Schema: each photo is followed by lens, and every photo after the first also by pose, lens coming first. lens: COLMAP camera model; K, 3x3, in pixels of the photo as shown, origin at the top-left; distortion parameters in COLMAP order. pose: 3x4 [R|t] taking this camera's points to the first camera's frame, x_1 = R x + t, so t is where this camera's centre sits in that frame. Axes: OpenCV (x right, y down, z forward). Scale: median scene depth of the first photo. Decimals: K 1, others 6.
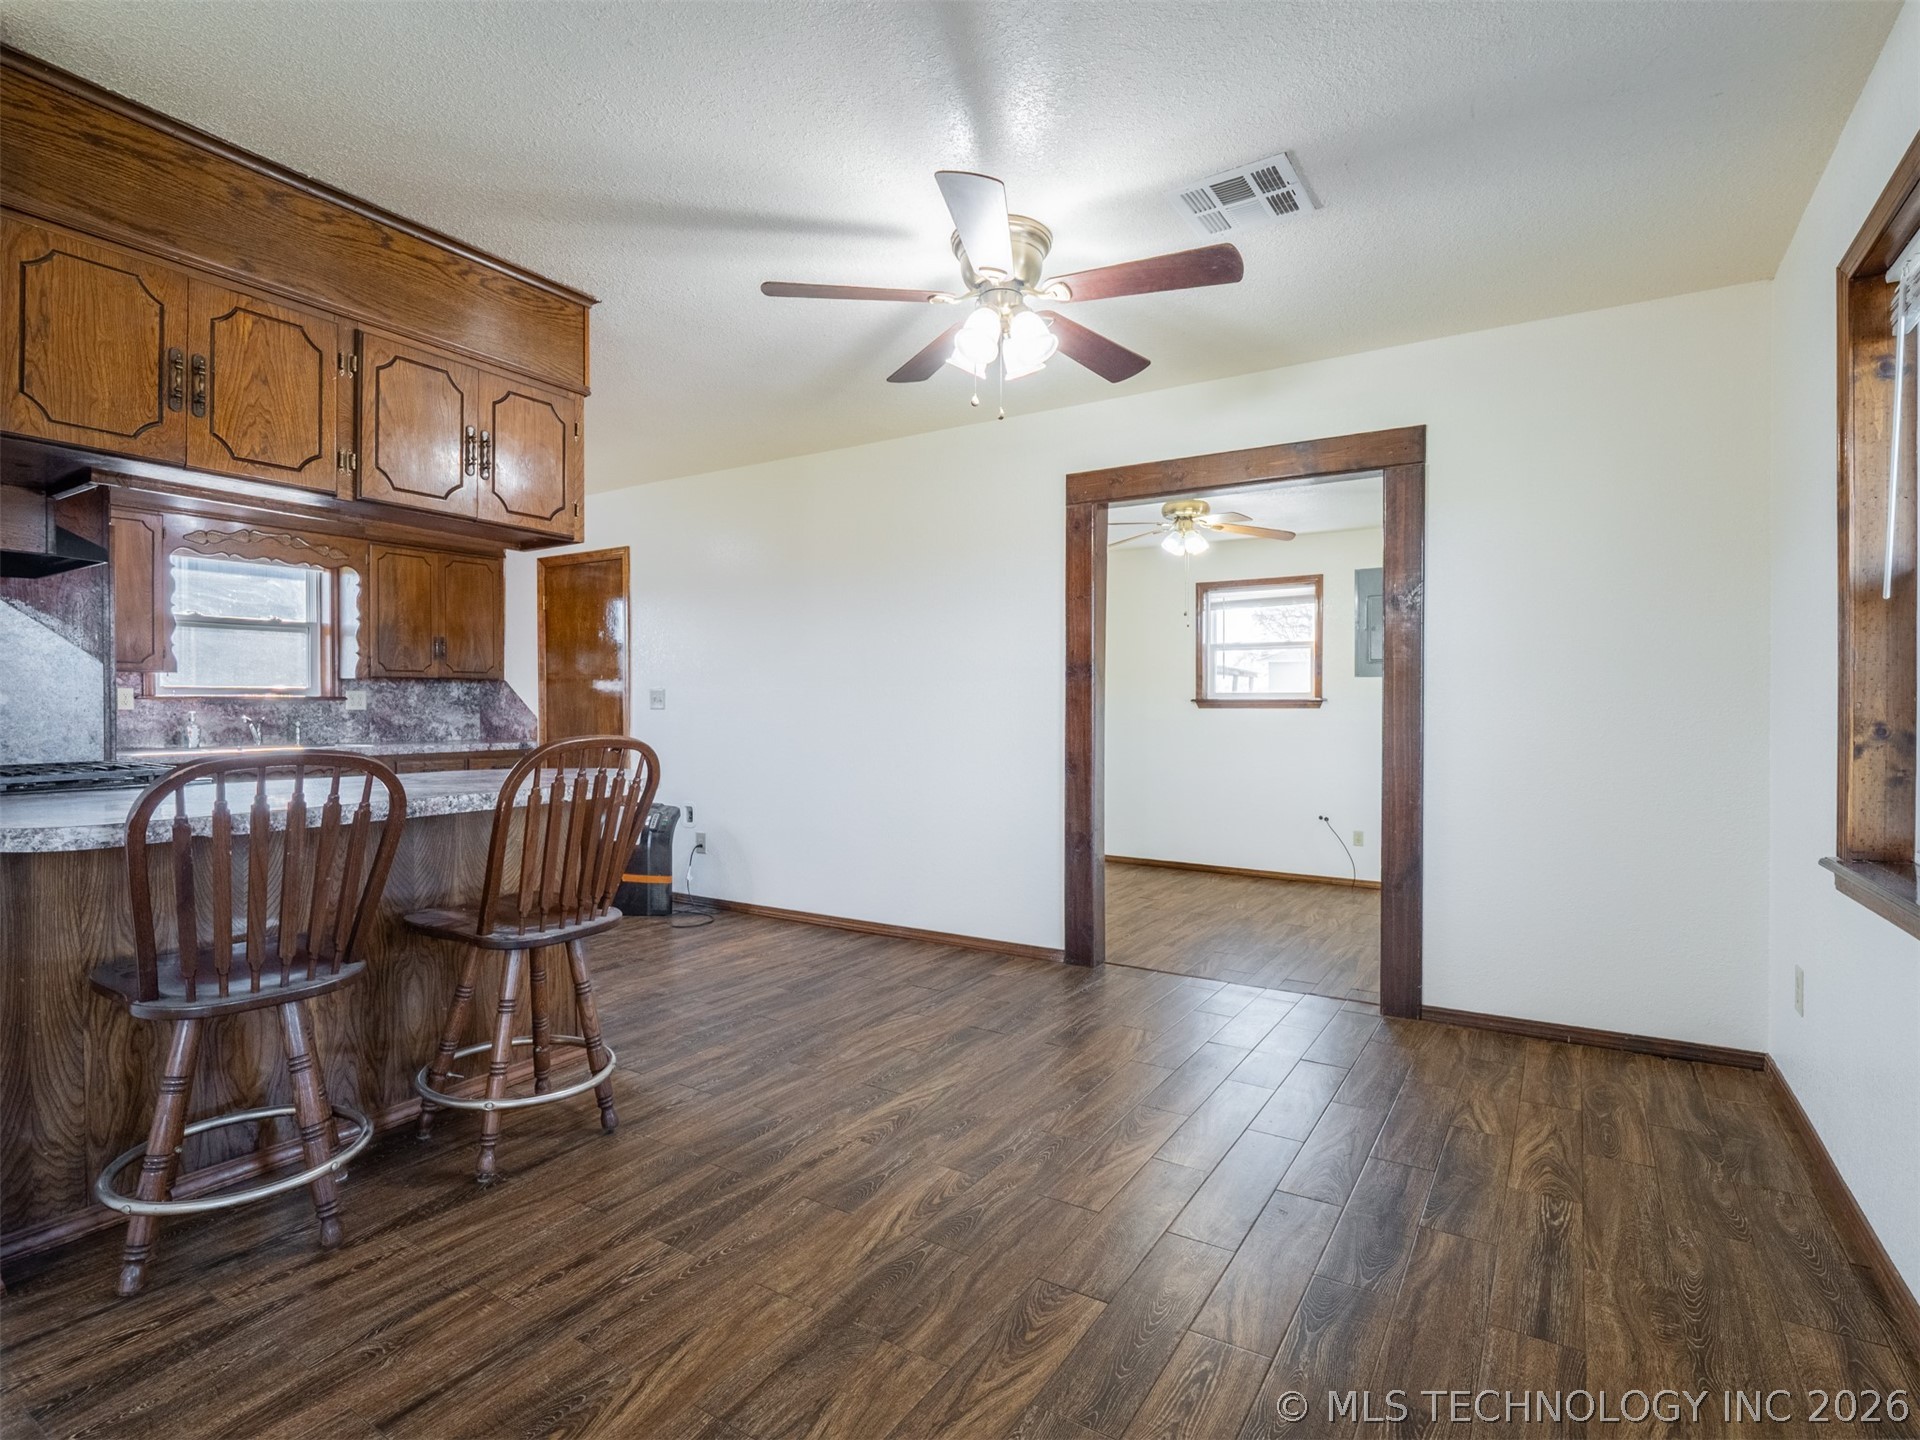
lens RADIAL K [[961.7, 0, 956.1], [0, 961.7, 715.2], [0, 0, 1]] dist [-0.002152, -0.010063]
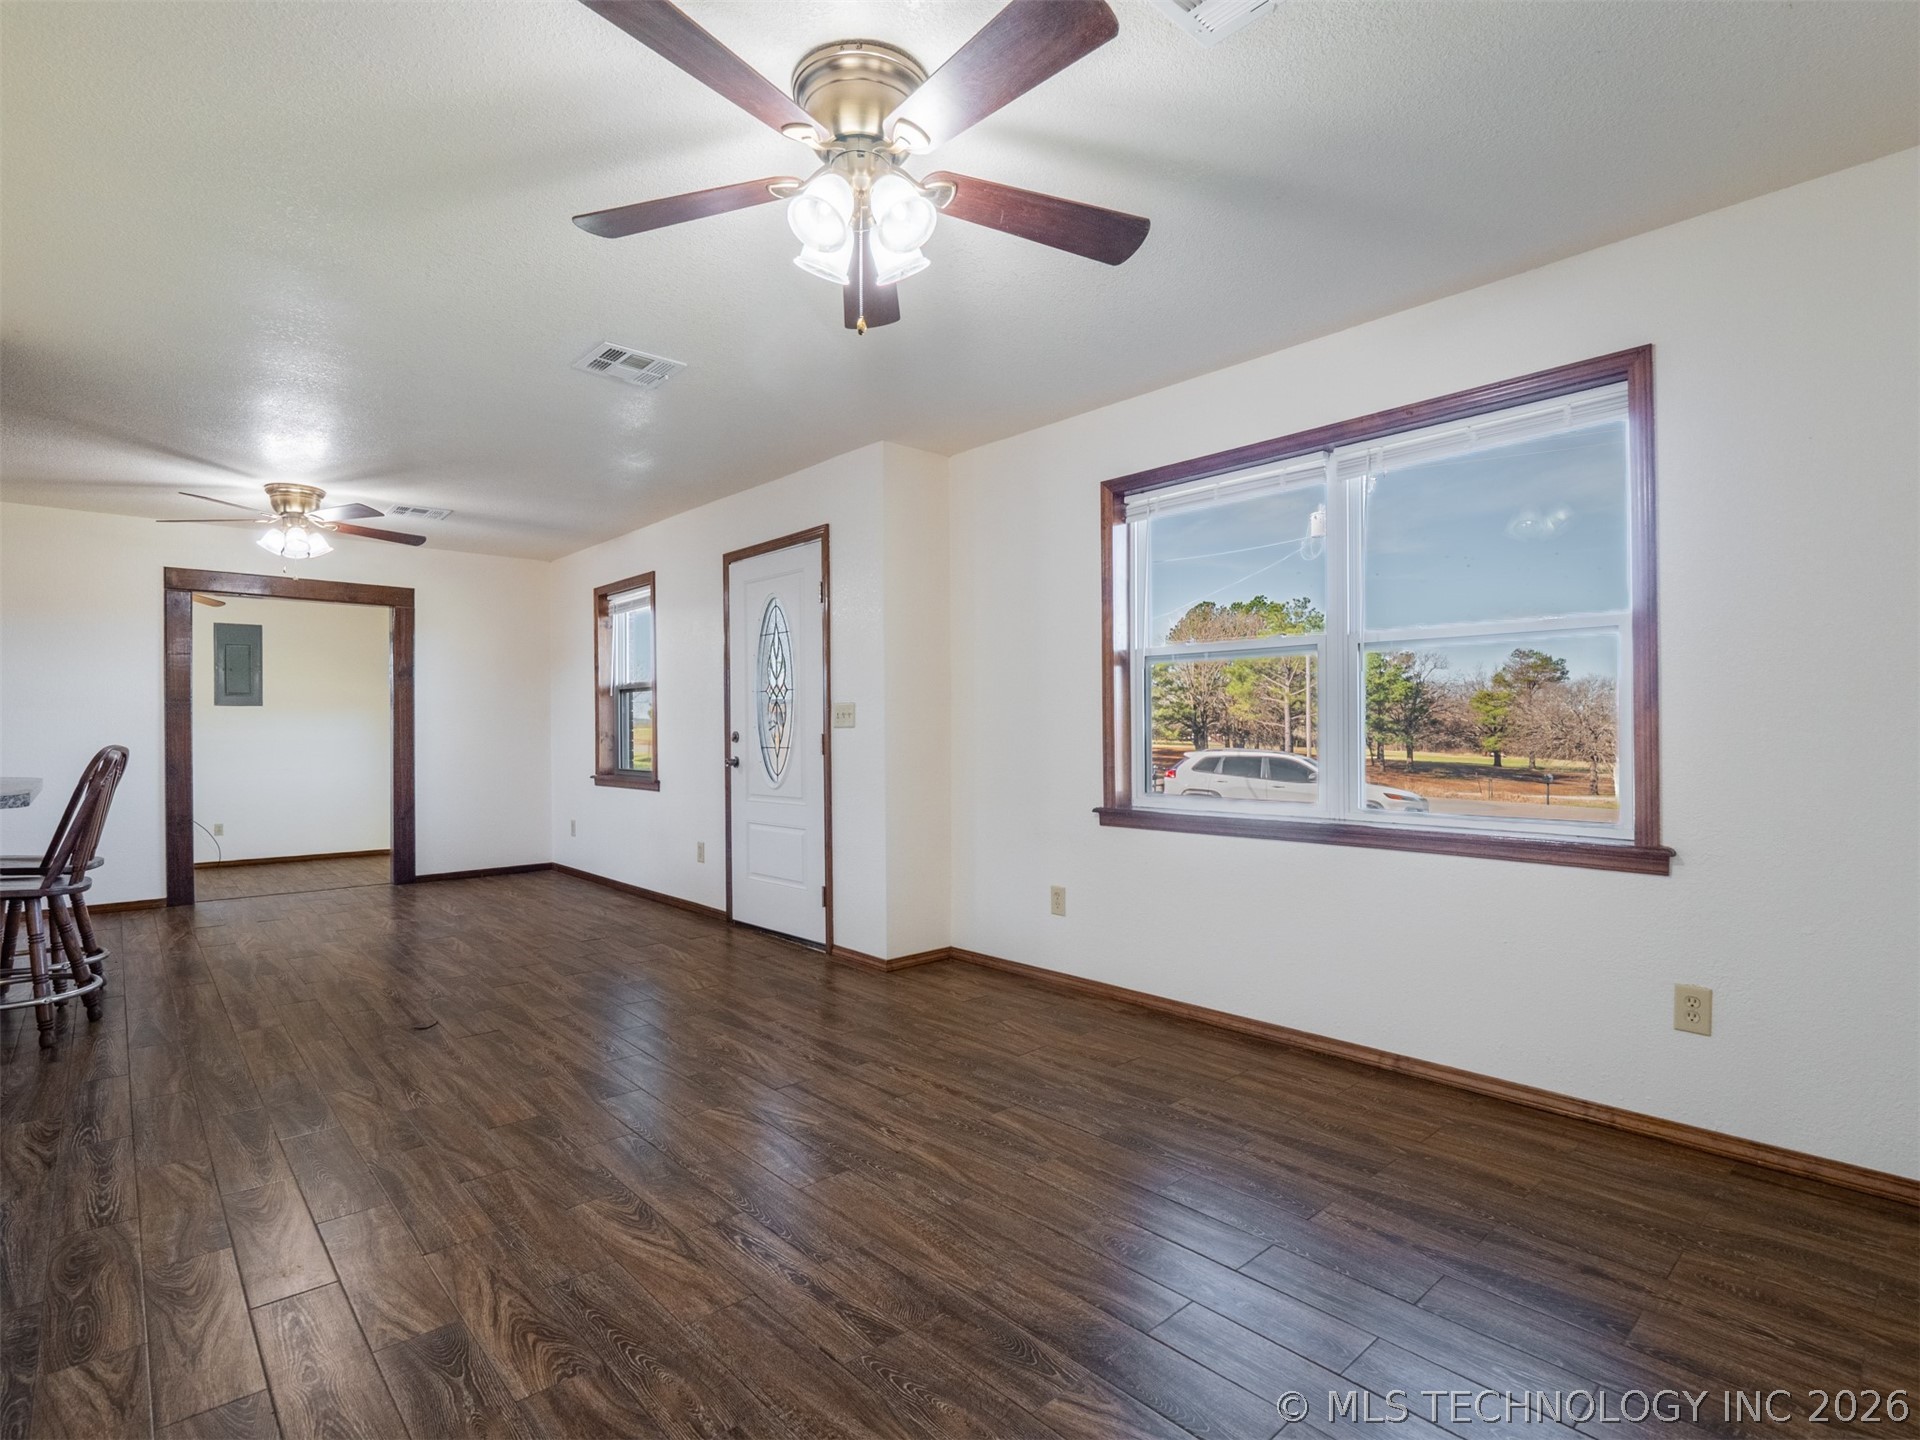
lens RADIAL K [[946.9, 0, 947.1], [0, 946.9, 724.8], [0, 0, 1]] dist [-0.009121, -0.001686]
pose [[0.272044, -0.000187, 0.962285, -1.536696], [0.009860, 0.999948, -0.002593, 0.001631], [-0.962234, 0.010194, 0.272032, -0.850668]]
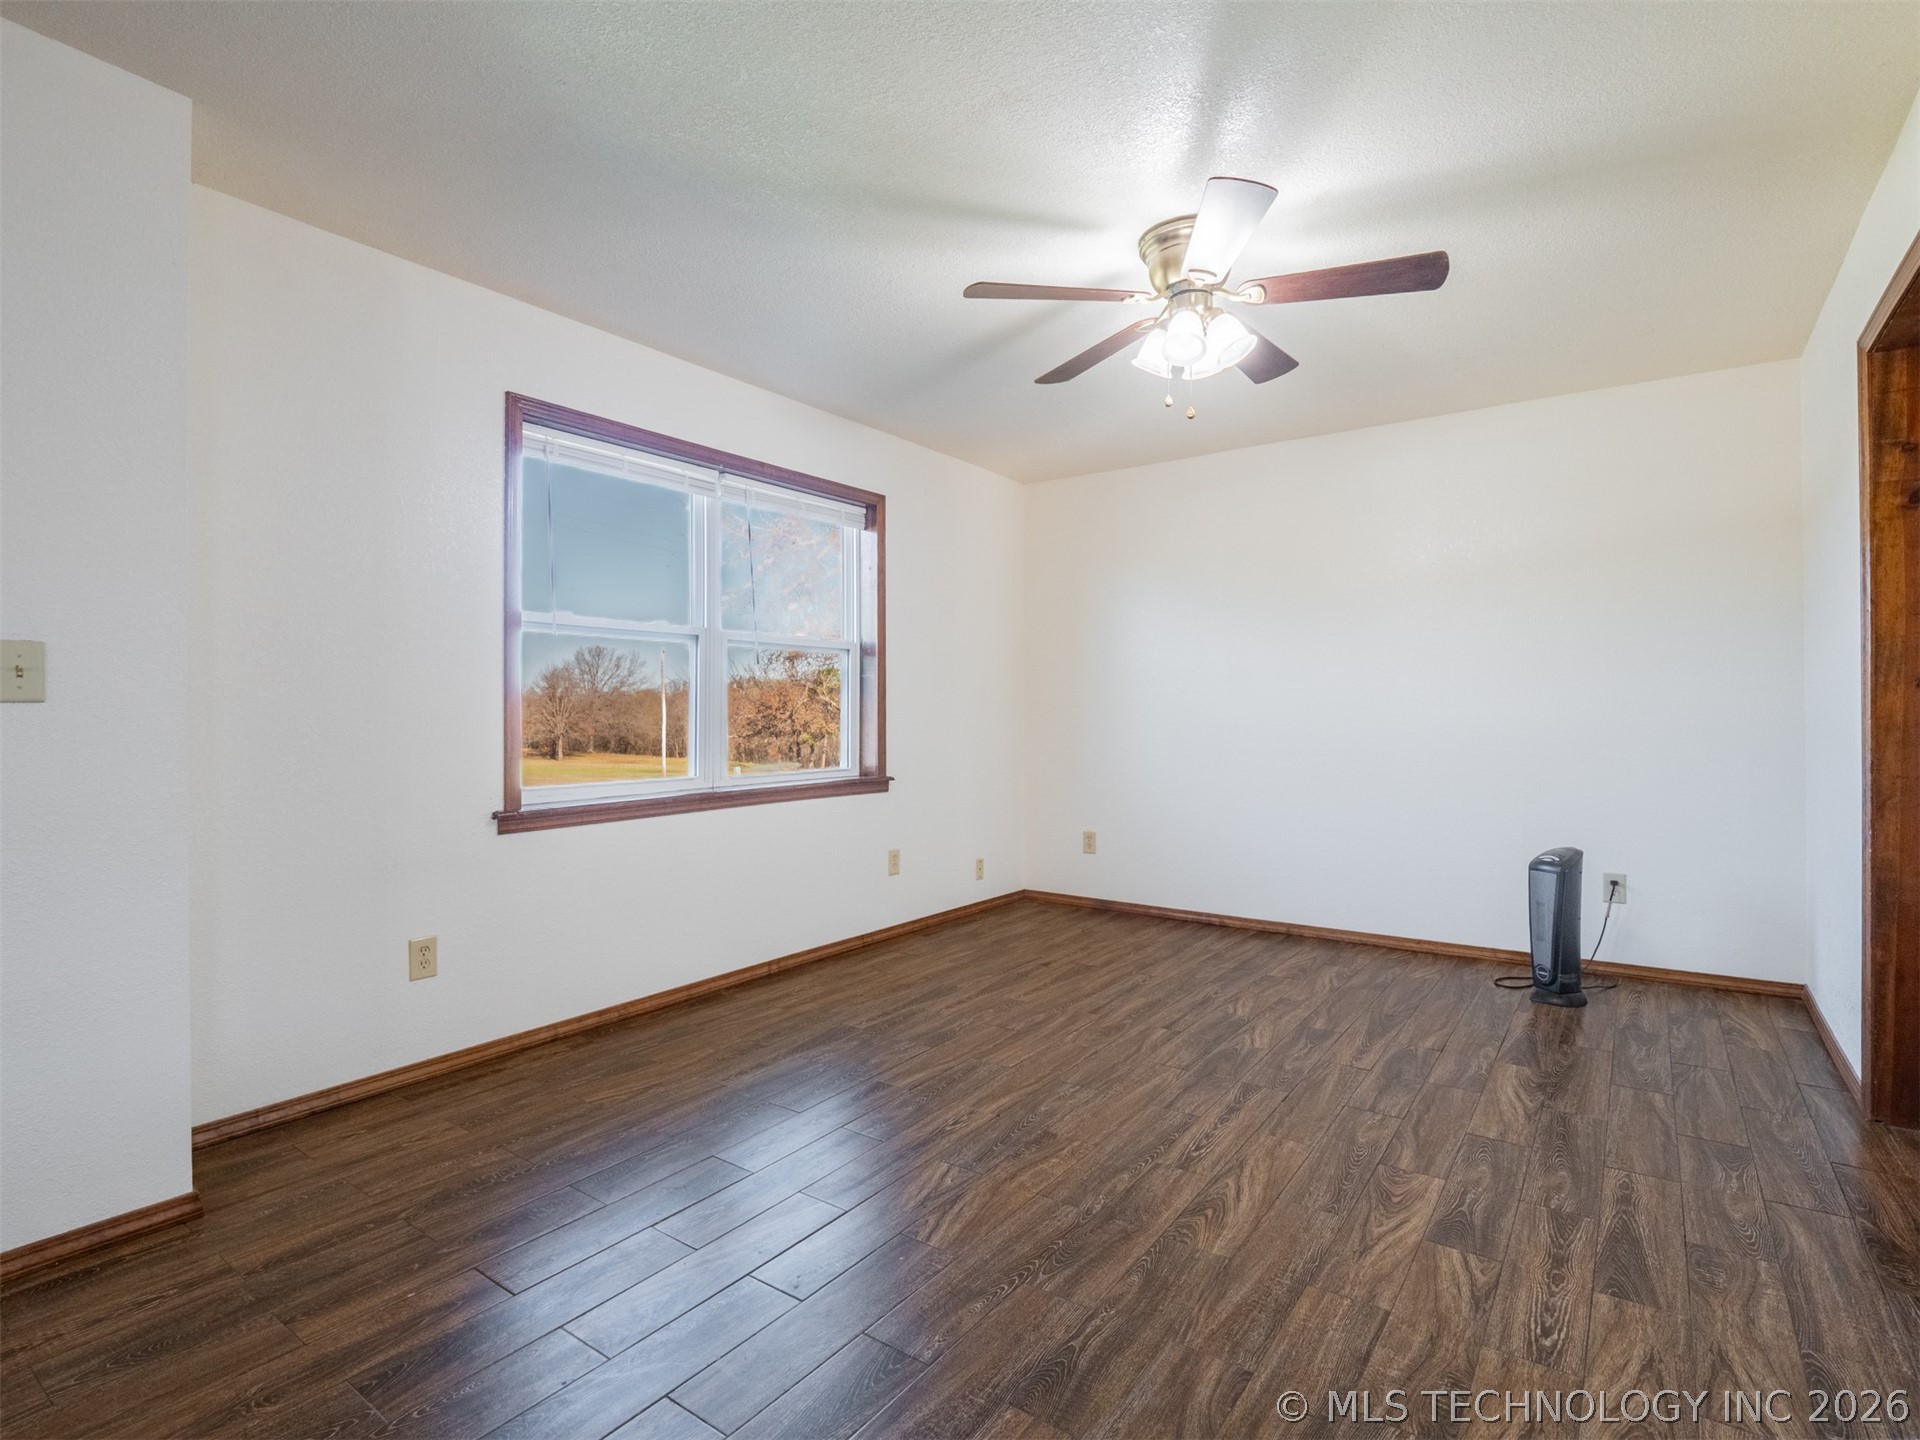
lens RADIAL K [[961.7, 0, 956.1], [0, 961.7, 715.2], [0, 0, 1]] dist [-0.002152, -0.010063]
pose [[-0.998098, -0.000673, 0.061644, -0.620840], [-0.000097, 0.999956, 0.009361, 0.003211], [-0.061647, 0.009338, -0.998054, 0.504778]]
